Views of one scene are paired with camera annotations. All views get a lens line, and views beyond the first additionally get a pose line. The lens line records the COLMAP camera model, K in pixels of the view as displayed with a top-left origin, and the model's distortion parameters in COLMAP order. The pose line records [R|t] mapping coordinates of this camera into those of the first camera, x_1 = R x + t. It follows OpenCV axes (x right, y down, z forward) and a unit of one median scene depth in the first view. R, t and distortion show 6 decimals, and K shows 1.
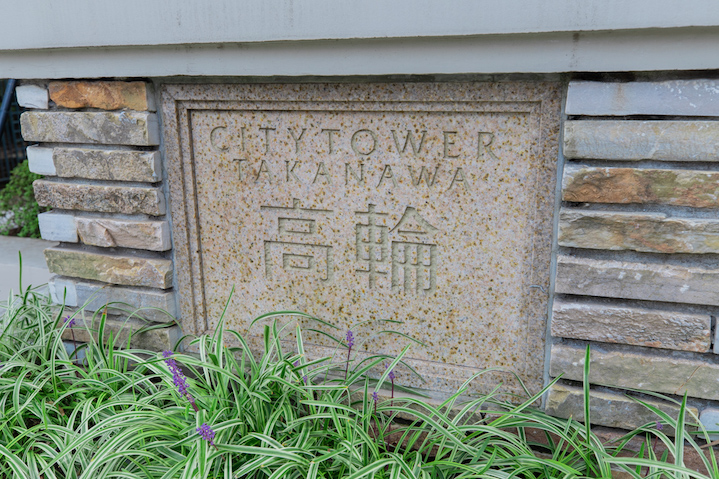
lens RADIAL K [[665.7, 0, 359.2], [0, 665.7, 239.5], [0, 0, 1]] dist [0.004244, 0.004149]
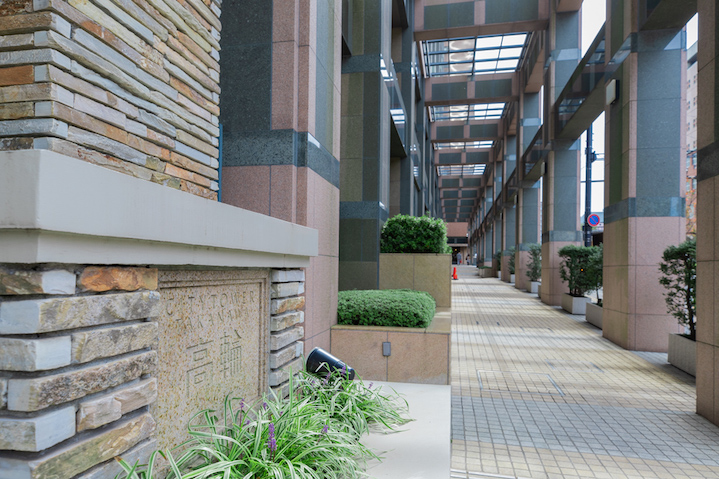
lens RADIAL K [[474.5, 0, 359.1], [0, 474.5, 240.1], [0, 0, 1]] dist [0.008082, 0.002495]
pose [[-0.168857, 0.073061, 0.982929, -1.294144], [0.235051, 0.971462, -0.031829, -0.161670], [-0.957203, 0.225664, -0.181211, 0.752761]]
